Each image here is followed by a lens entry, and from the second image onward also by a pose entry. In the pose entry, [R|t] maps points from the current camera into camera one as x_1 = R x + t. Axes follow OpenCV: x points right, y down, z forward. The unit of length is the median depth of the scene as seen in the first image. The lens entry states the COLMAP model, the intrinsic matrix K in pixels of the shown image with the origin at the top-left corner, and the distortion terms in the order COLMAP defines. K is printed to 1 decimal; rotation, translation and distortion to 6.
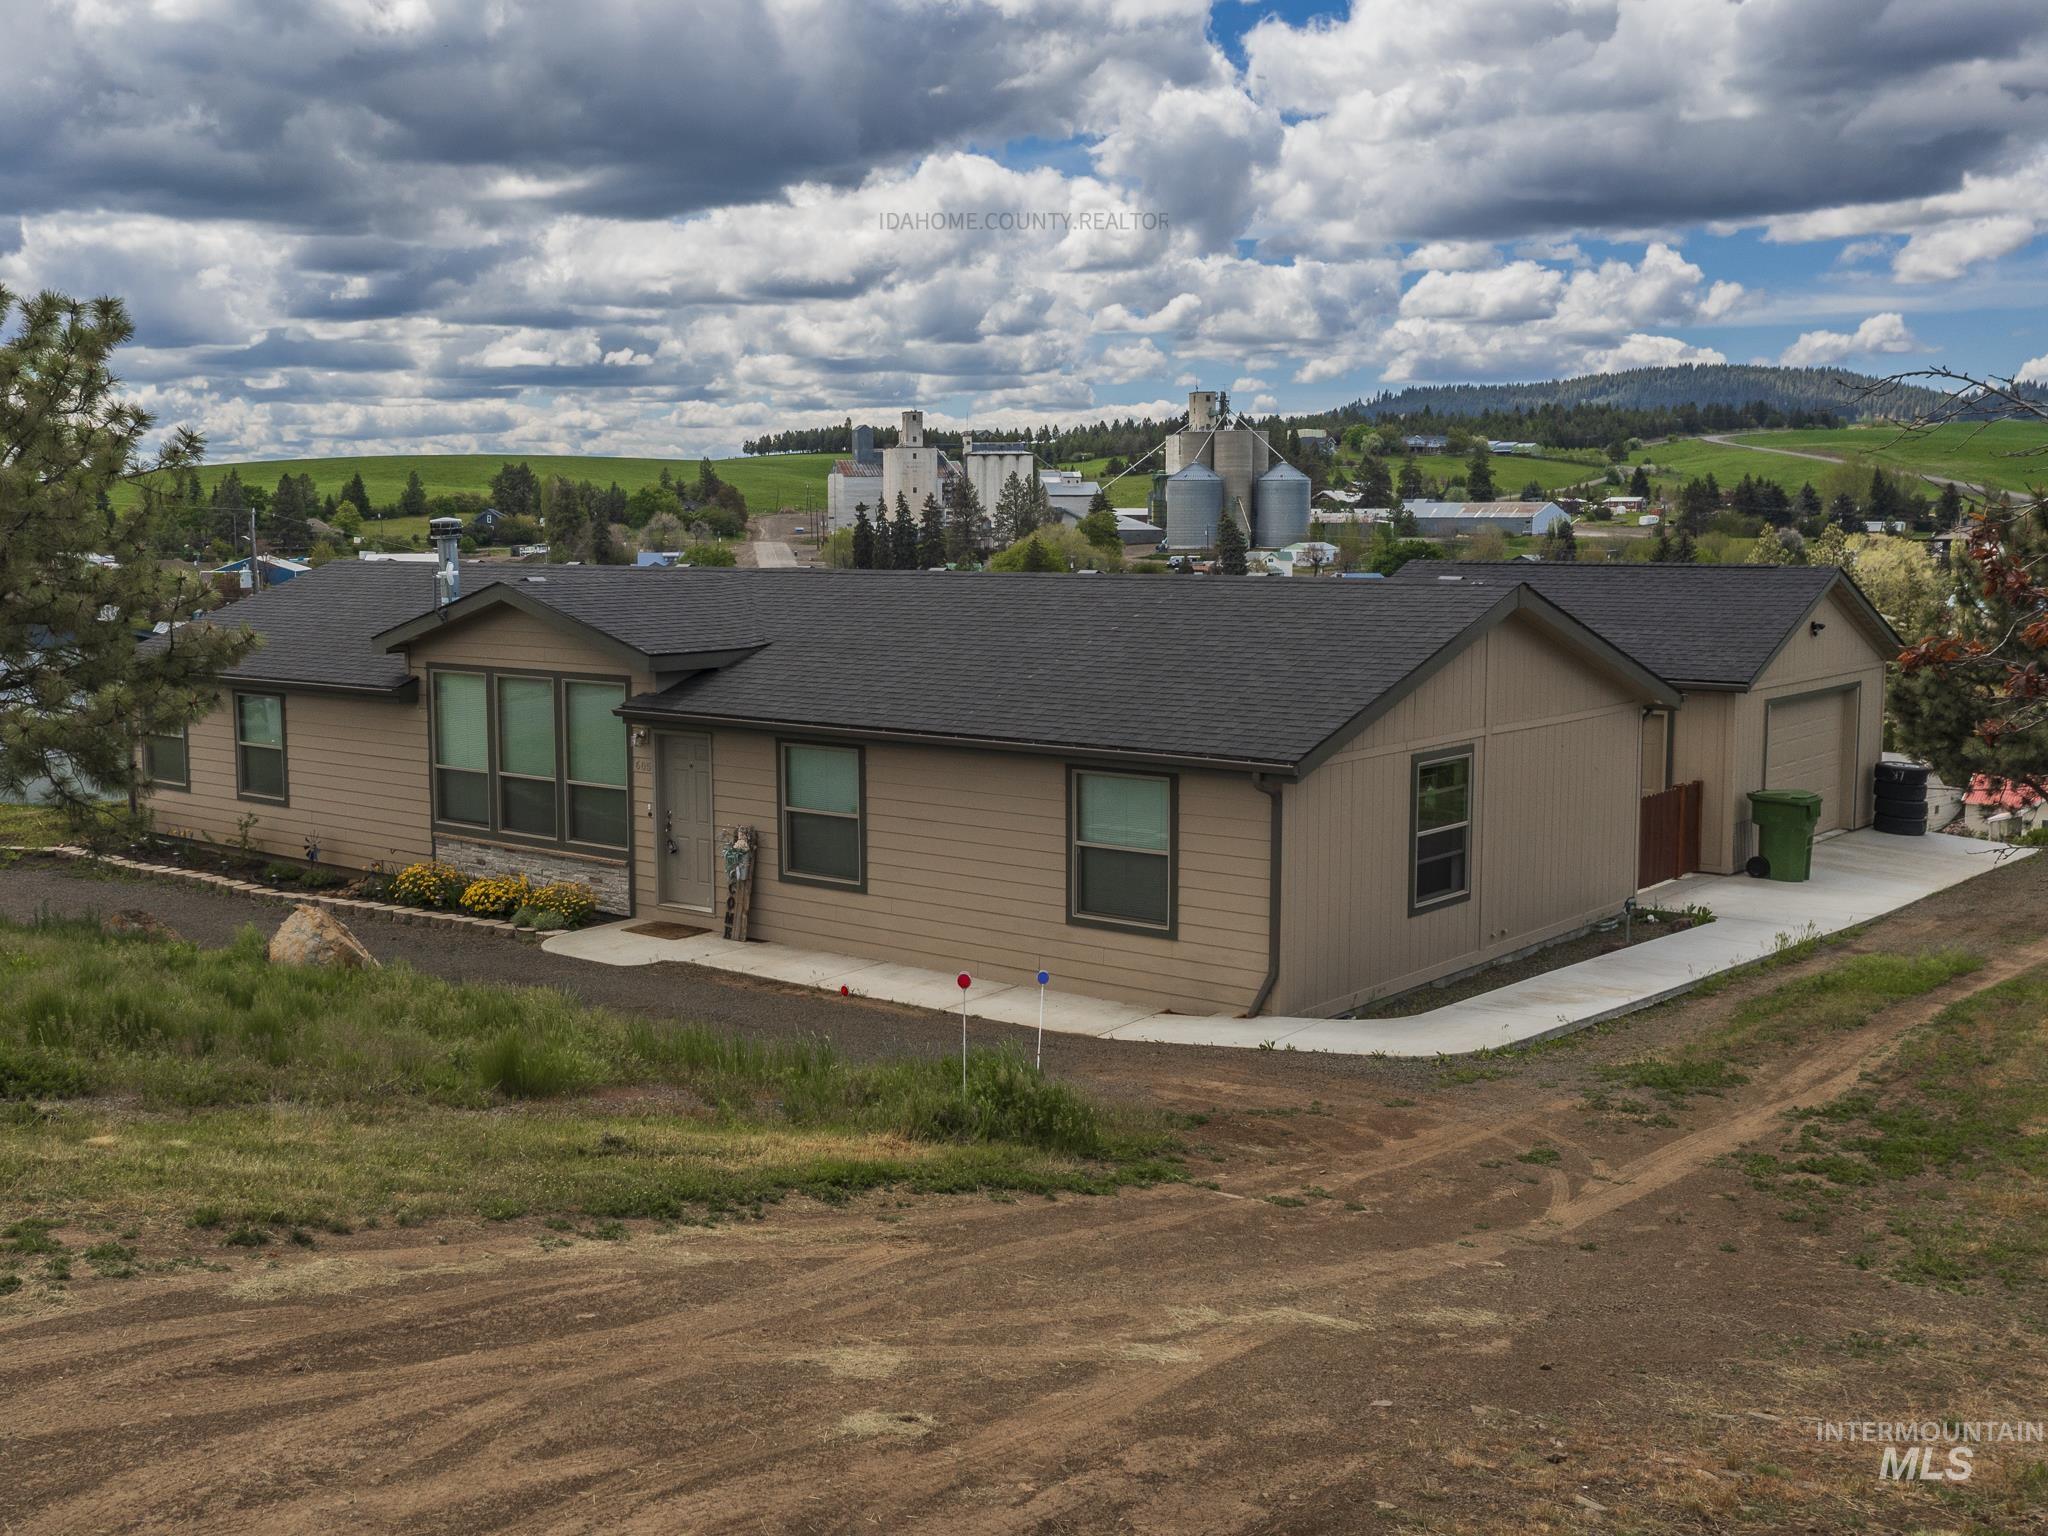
lens RADIAL K [[2080.8, 0, 1024.0], [0, 2080.8, 768.0], [0, 0, 1]] dist [-0.019630, 0.007070]
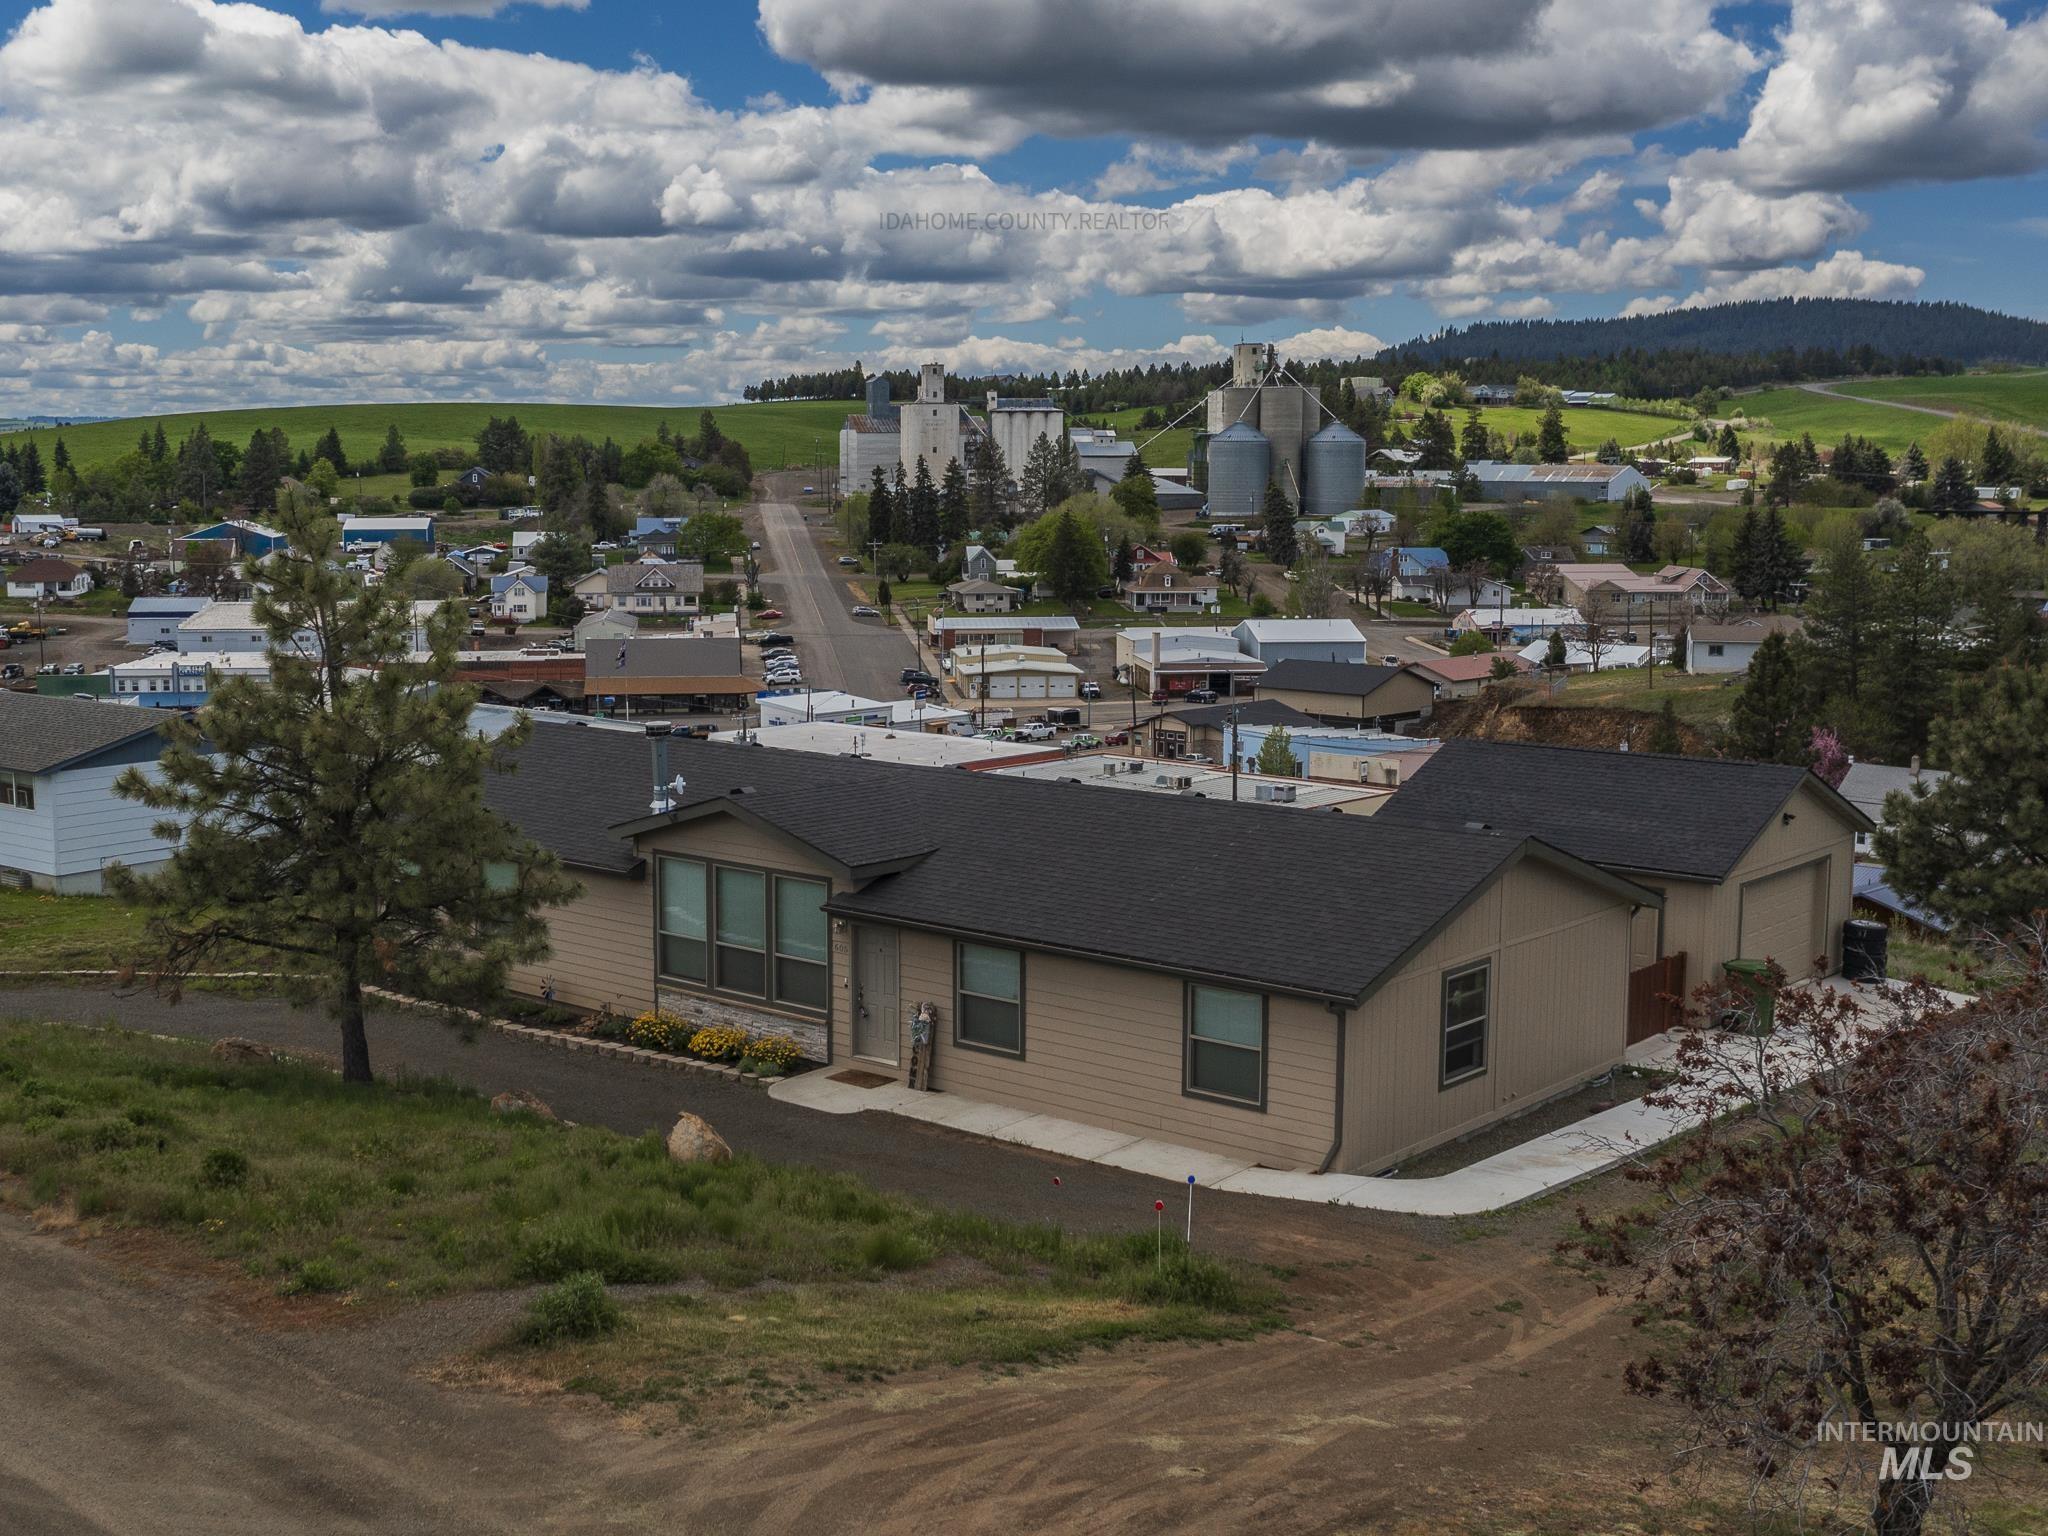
lens RADIAL K [[2328.9, 0, 985.0], [0, 2328.9, 766.4], [0, 0, 1]] dist [-0.017785, 0.010941]
pose [[0.999687, 0.008852, -0.023380, -0.061238], [-0.008461, 0.999824, 0.016749, -0.134300], [0.023524, -0.016546, 0.999586, -0.415274]]
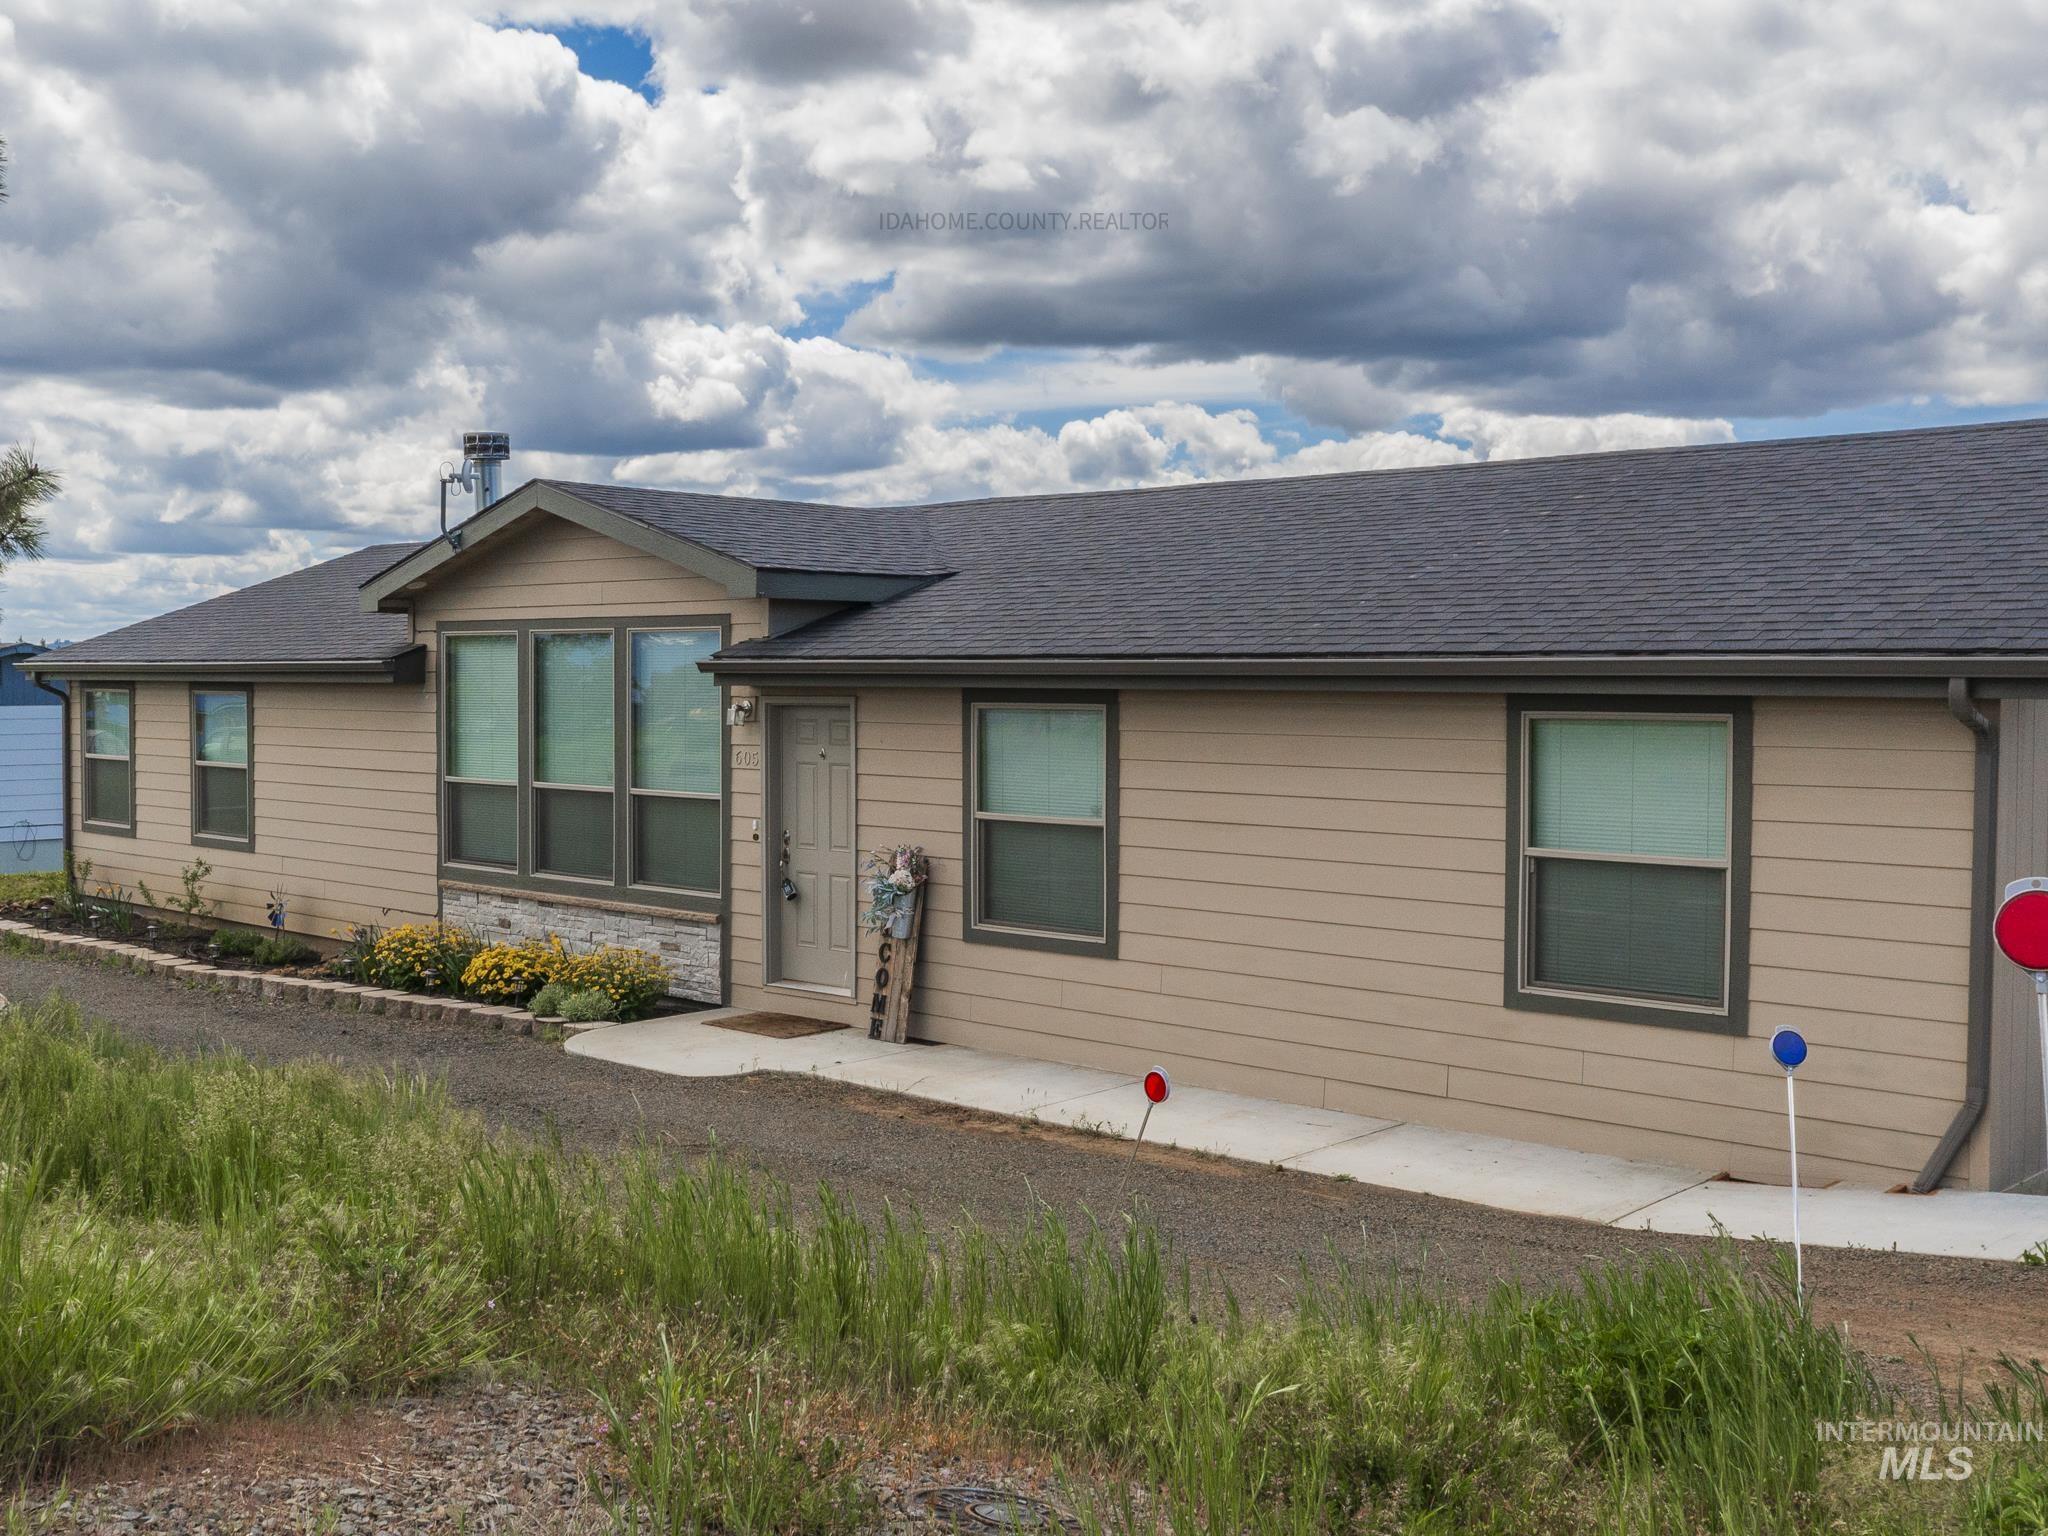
lens RADIAL K [[2107.2, 0, 1024.0], [0, 2107.2, 768.0], [0, 0, 1]] dist [-0.016788, 0.010191]
pose [[0.996273, 0.008279, -0.085855, -0.046694], [-0.015079, 0.996772, -0.078859, 0.049011], [0.084925, 0.079860, 0.993182, 0.379621]]
